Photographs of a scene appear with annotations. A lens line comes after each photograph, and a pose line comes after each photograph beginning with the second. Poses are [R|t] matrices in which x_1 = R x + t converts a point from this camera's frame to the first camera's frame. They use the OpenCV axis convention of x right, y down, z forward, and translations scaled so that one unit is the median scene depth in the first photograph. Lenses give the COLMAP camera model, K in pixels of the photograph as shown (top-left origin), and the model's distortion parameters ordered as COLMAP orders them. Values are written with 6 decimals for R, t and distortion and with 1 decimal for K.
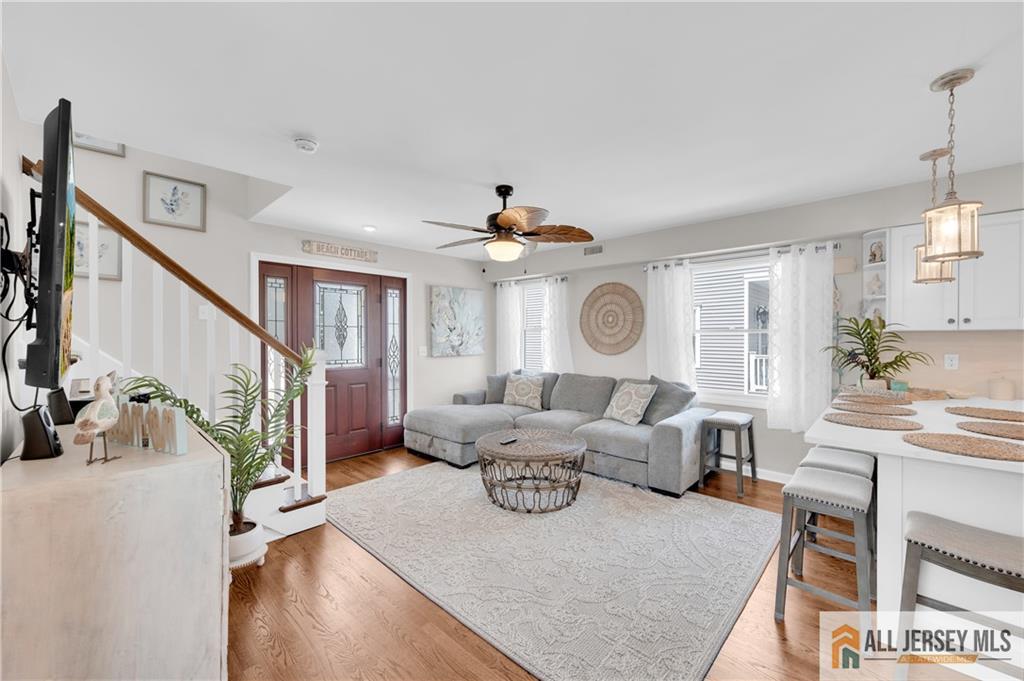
lens RADIAL K [[404.3, 0, 515.7], [0, 404.3, 341.3], [0, 0, 1]] dist [-0.000867, -0.001209]
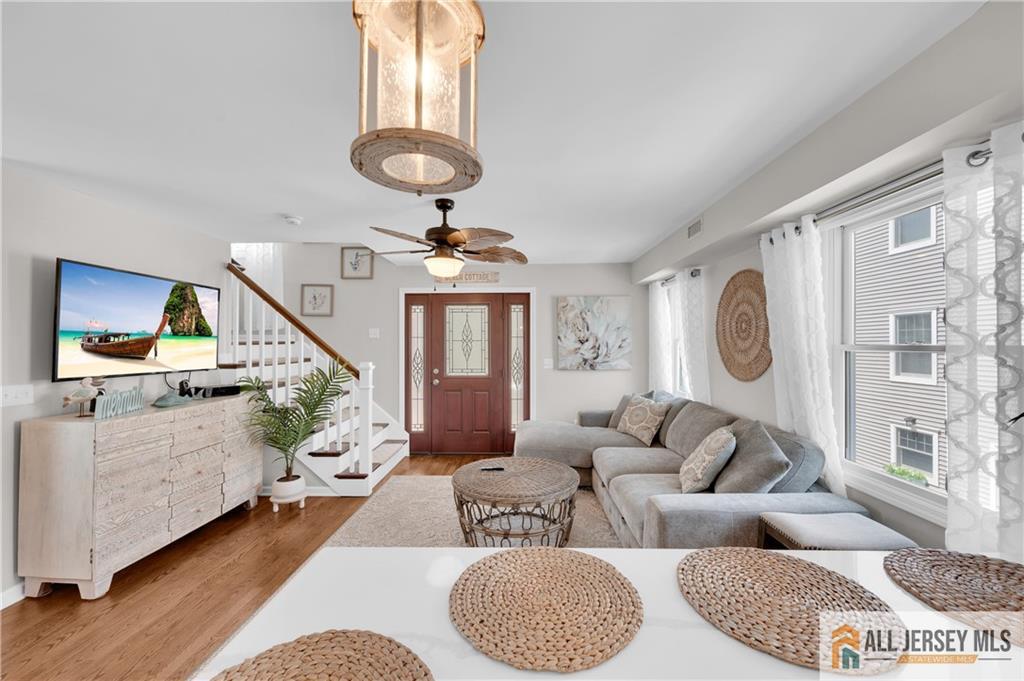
lens RADIAL K [[404.3, 0, 513.3], [0, 404.3, 341.6], [0, 0, 1]] dist [-0.000867, -0.001209]
pose [[0.659867, -0.003162, -0.751376, 0.538499], [-0.005132, 0.999949, -0.008715, -0.024982], [0.751365, 0.009607, 0.659817, 0.327071]]
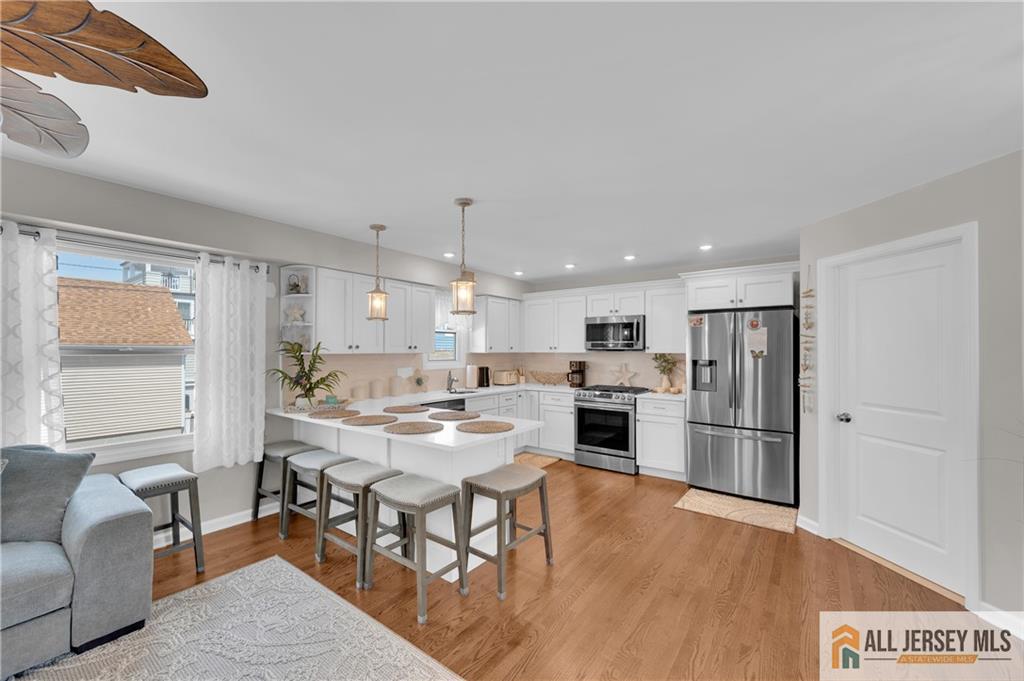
lens RADIAL K [[404.3, 0, 515.0], [0, 404.3, 347.0], [0, 0, 1]] dist [-0.000867, -0.001209]
pose [[-0.105560, 0.007867, 0.994382, -0.206245], [0.007566, 0.999946, -0.007108, -0.023360], [-0.994384, 0.006773, -0.105614, 0.375163]]
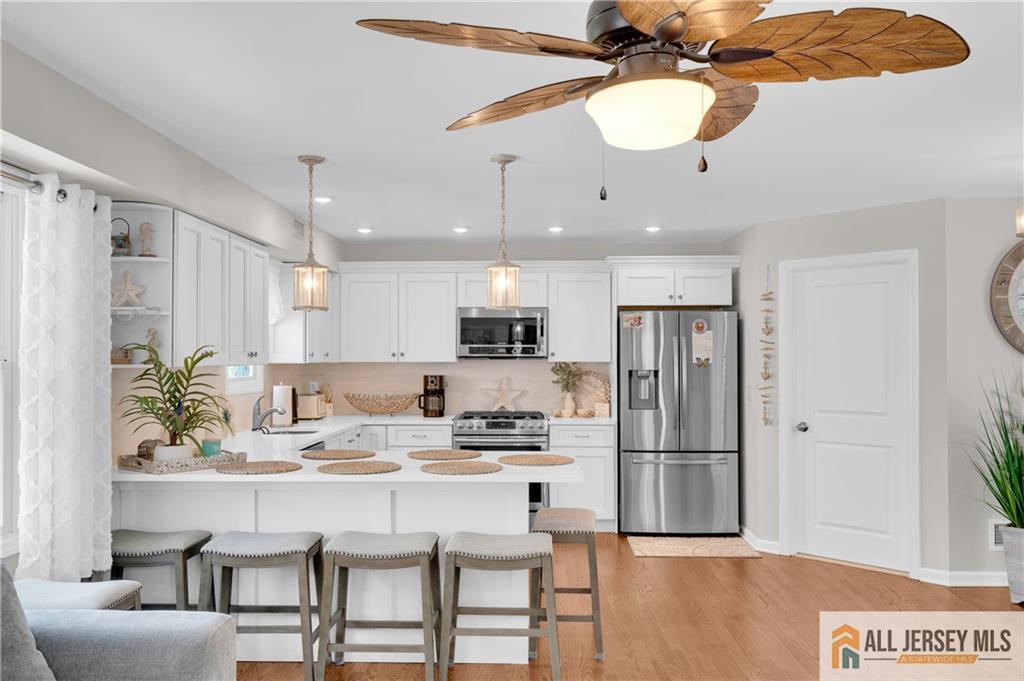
lens RADIAL K [[814.6, 0, 507.7], [0, 814.6, 343.2], [0, 0, 1]] dist [-0.009885, 0.007061]
pose [[-0.654429, 0.014106, 0.755992, -0.280639], [0.008498, 0.999900, -0.011300, -0.030795], [-0.756075, -0.000971, -0.654484, 0.992711]]
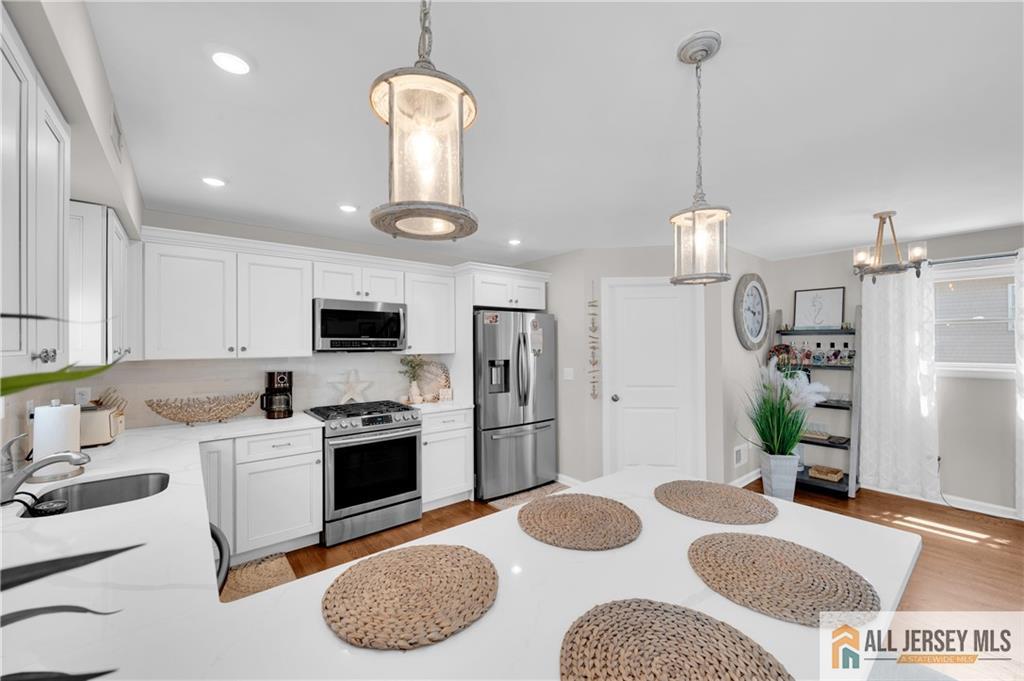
lens RADIAL K [[404.3, 0, 512.9], [0, 404.3, 341.5], [0, 0, 1]] dist [-0.000867, -0.001209]
pose [[-0.989710, 0.008216, 0.142855, 0.515339], [0.008519, 0.999963, 0.001509, -0.038037], [-0.142837, 0.002710, -0.989742, 0.705453]]
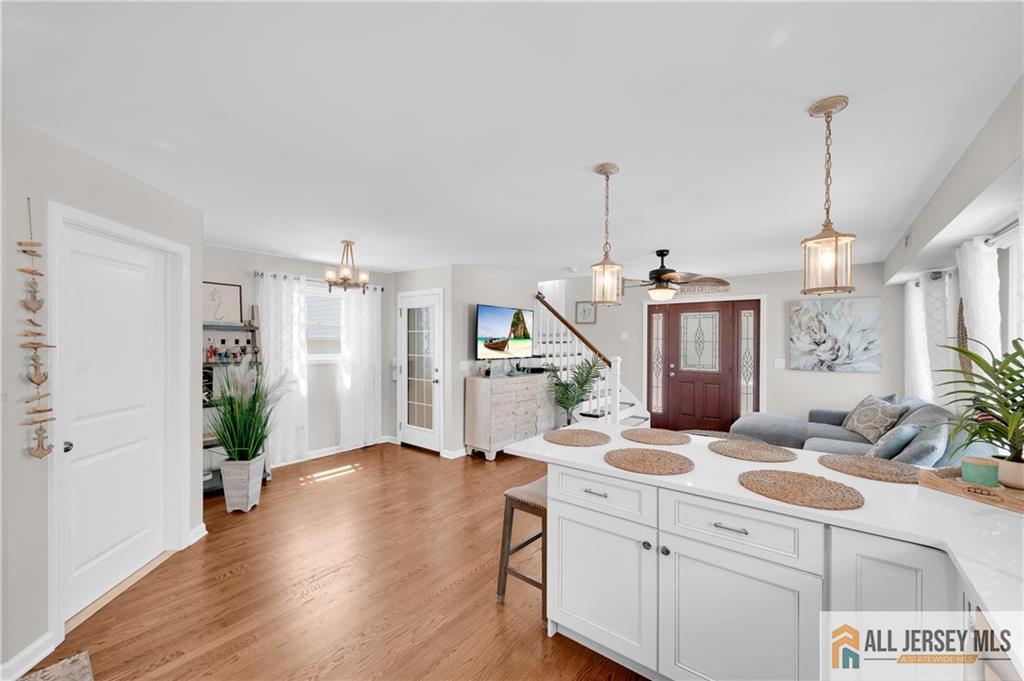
lens RADIAL K [[404.3, 0, 511.3], [0, 404.3, 343.1], [0, 0, 1]] dist [-0.000867, -0.001209]
pose [[0.083380, 0.007829, -0.996487, 0.920120], [-0.012833, 0.999895, 0.006782, -0.033085], [0.996435, 0.012222, 0.083471, 0.227727]]
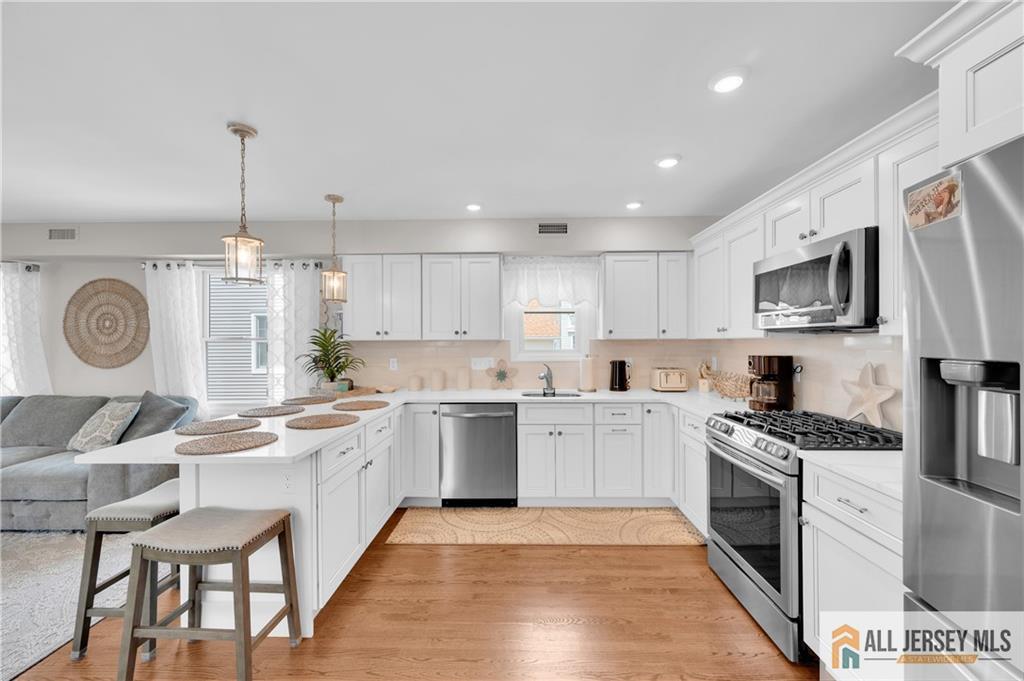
lens RADIAL K [[404.3, 0, 512.8], [0, 404.3, 340.8], [0, 0, 1]] dist [-0.000867, -0.001209]
pose [[0.748692, -0.002200, 0.662915, 0.343948], [0.009846, 0.999921, -0.007801, -0.007492], [-0.662845, 0.012368, 0.748654, -0.153339]]
